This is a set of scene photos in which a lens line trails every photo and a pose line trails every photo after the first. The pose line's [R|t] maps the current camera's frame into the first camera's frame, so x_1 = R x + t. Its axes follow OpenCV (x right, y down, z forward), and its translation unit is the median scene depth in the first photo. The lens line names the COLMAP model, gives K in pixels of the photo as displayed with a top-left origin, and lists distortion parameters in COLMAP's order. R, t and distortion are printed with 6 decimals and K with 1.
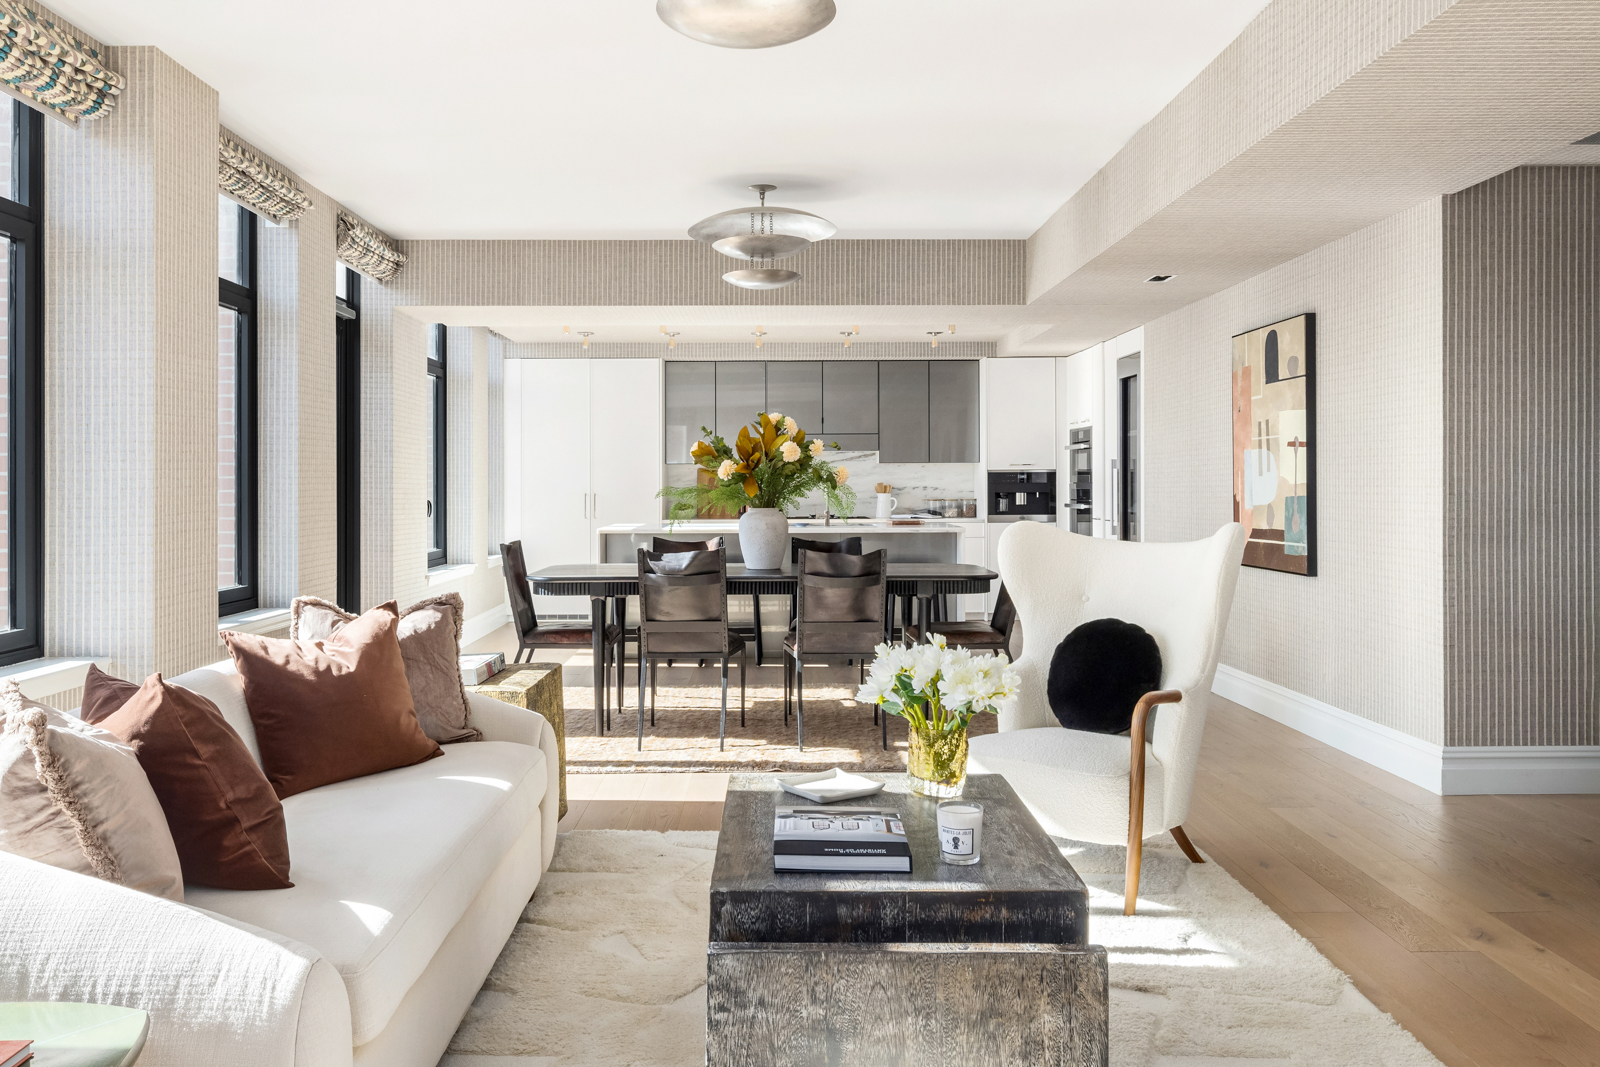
lens RADIAL K [[1225.8, 0, 777.7], [0, 1225.8, 481.8], [0, 0, 1]] dist [0.009710, 0.006142]
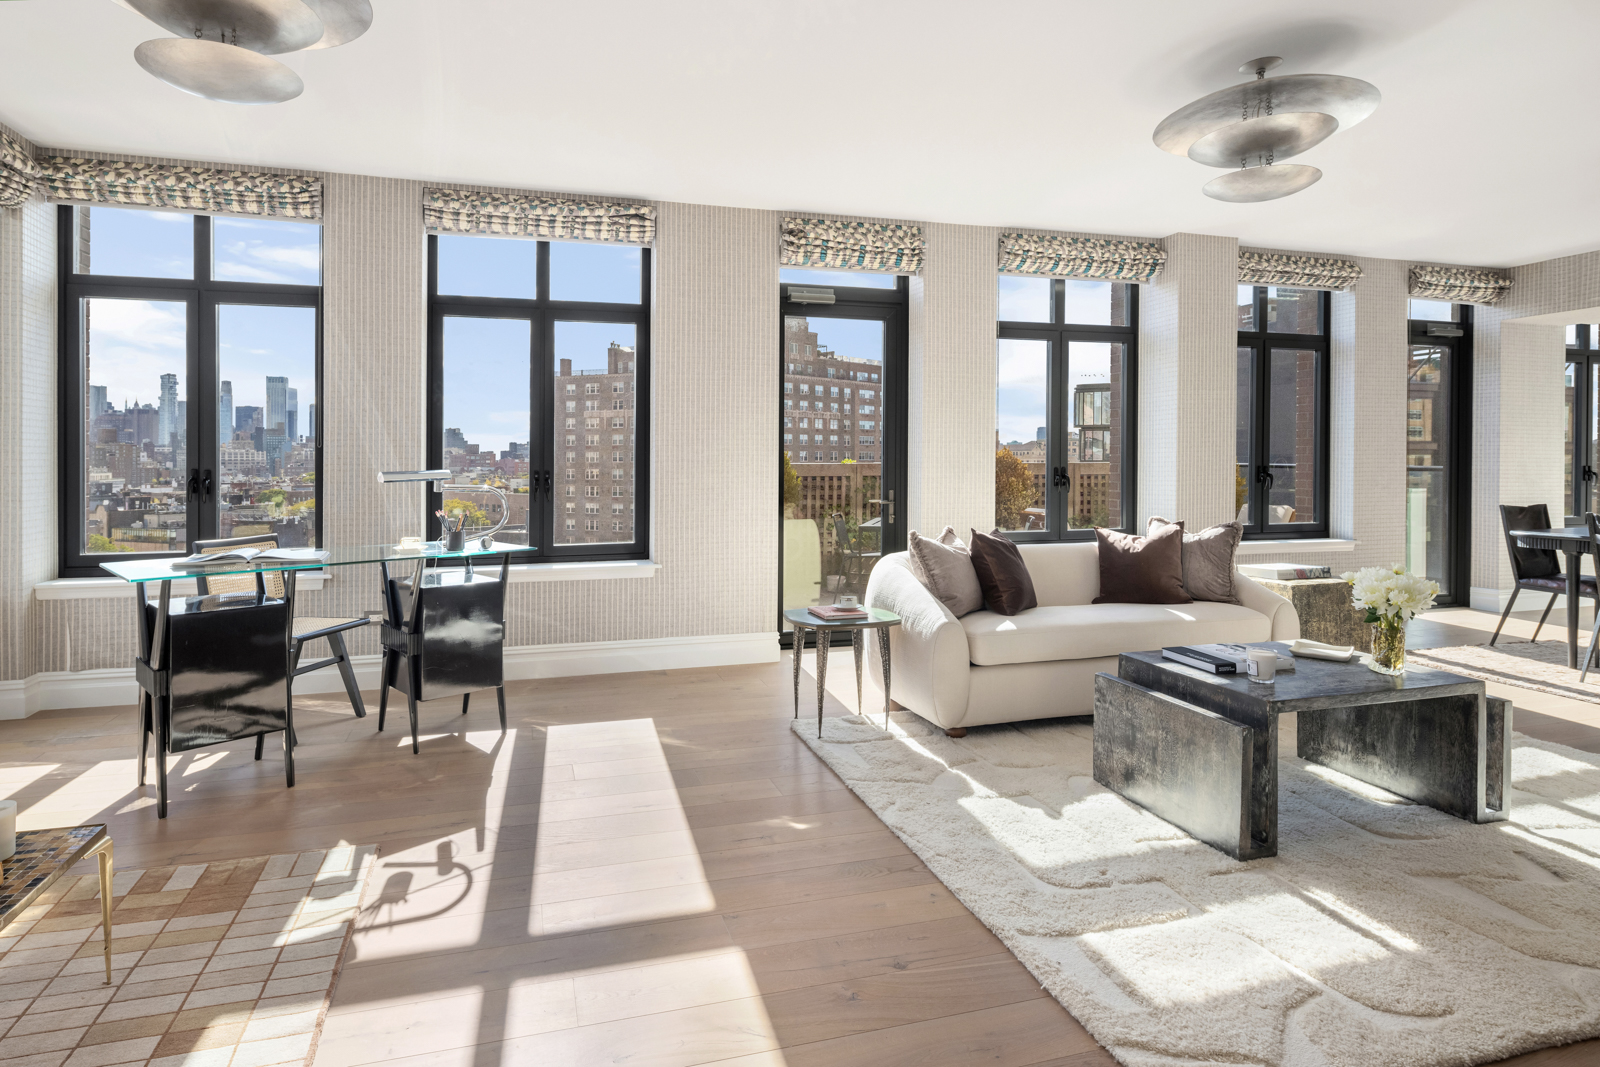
lens RADIAL K [[853.9, 0, 759.1], [0, 853.9, 450.9], [0, 0, 1]] dist [0.002839, 0.001161]
pose [[0.271180, -0.011465, -0.962460, 0.552881], [0.004719, 0.999933, -0.010582, -0.000523], [0.962517, -0.001673, 0.271216, 0.004068]]
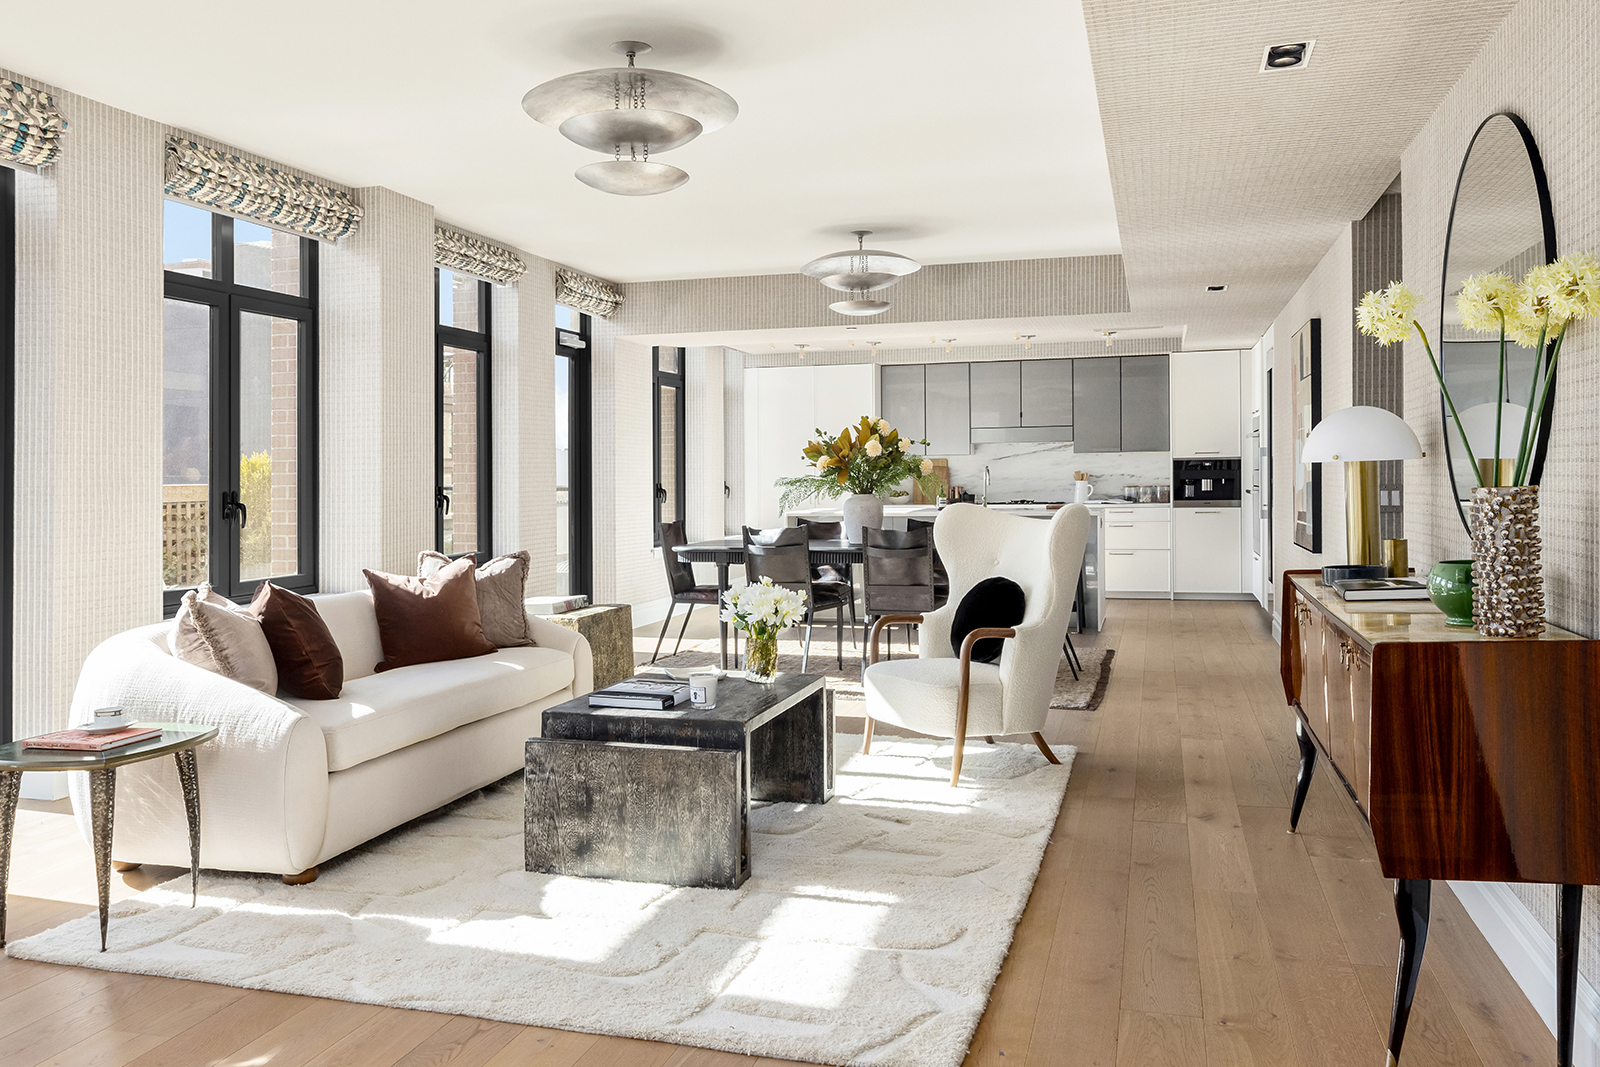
lens RADIAL K [[1231.3, 0, 797.2], [0, 1231.3, 468.1], [0, 0, 1]] dist [0.026257, -0.002333]
pose [[0.958583, -0.010063, -0.284636, 0.369834], [0.009643, 0.999949, -0.002876, -0.002445], [0.284651, 0.000012, 0.958631, -0.270208]]
